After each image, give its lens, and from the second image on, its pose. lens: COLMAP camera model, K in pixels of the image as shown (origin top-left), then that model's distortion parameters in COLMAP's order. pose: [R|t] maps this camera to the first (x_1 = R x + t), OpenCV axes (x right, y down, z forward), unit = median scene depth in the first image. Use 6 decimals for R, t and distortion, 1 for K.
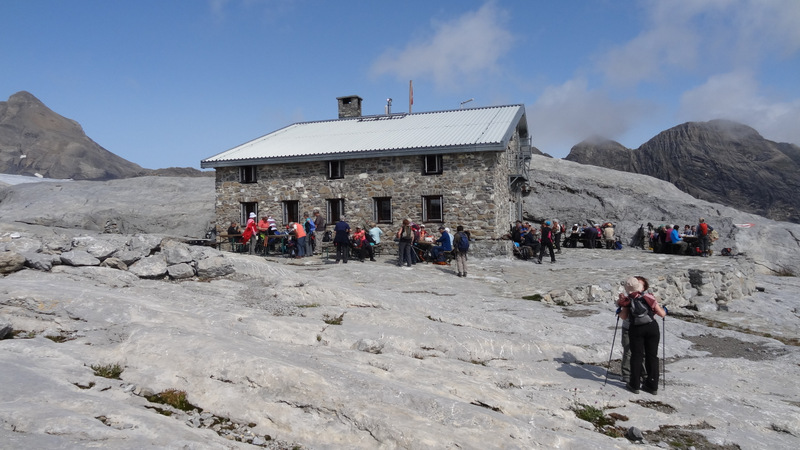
lens RADIAL K [[555.5, 0, 400.0], [0, 555.5, 225.0], [0, 0, 1]] dist [0.008137, 0.002390]
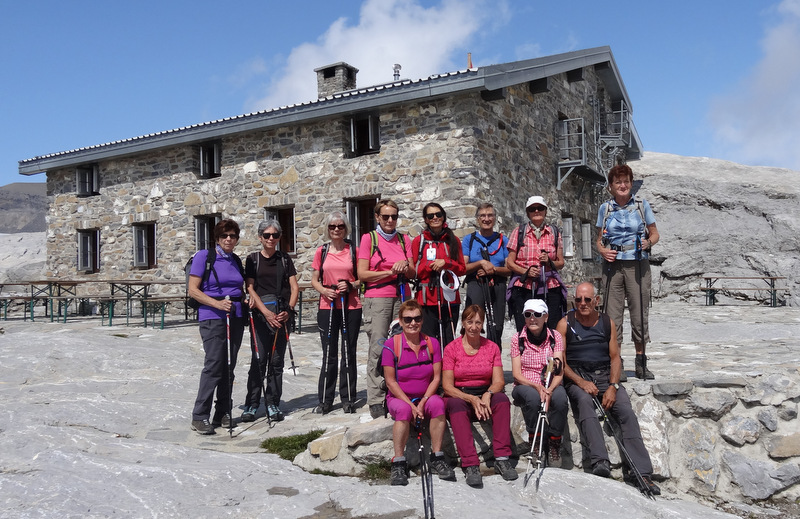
lens RADIAL K [[680.9, 0, 455.3], [0, 680.9, 272.2], [0, 0, 1]] dist [0.003155, 0.008013]
pose [[0.986058, -0.019026, -0.165308, 0.225132], [0.013772, 0.999365, -0.032871, 0.033095], [0.165829, 0.030136, 0.985694, 0.396658]]
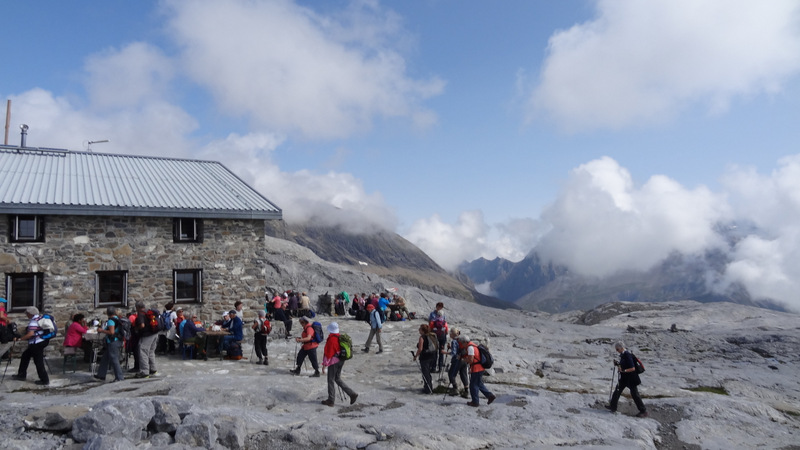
lens RADIAL K [[555.5, 0, 400.0], [0, 555.5, 225.0], [0, 0, 1]] dist [0.008137, 0.002390]
pose [[0.658084, 0.056975, 0.750785, -0.322443], [0.011720, 0.996237, -0.085874, -0.041938], [-0.752853, 0.065312, 0.654940, 0.239057]]
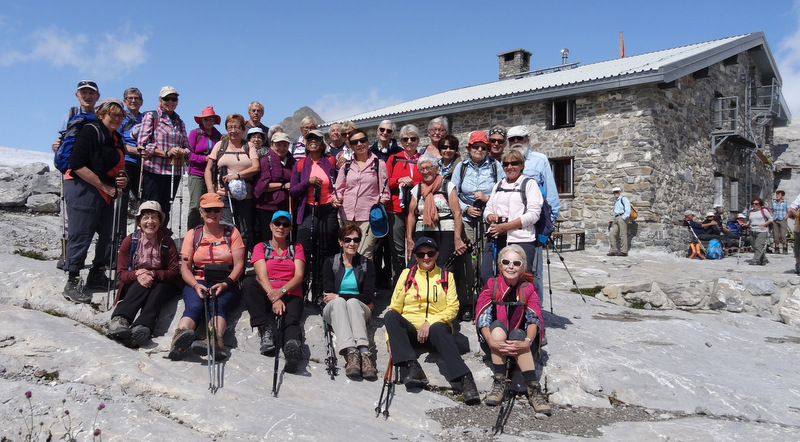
lens RADIAL K [[624.0, 0, 389.8], [0, 624.0, 205.2], [0, 0, 1]] dist [0.031667, -0.000330]
pose [[0.899422, 0.018728, -0.436680, 0.196995], [-0.044688, 0.997786, -0.049251, 0.050346], [0.434791, 0.063812, 0.898268, 0.203914]]
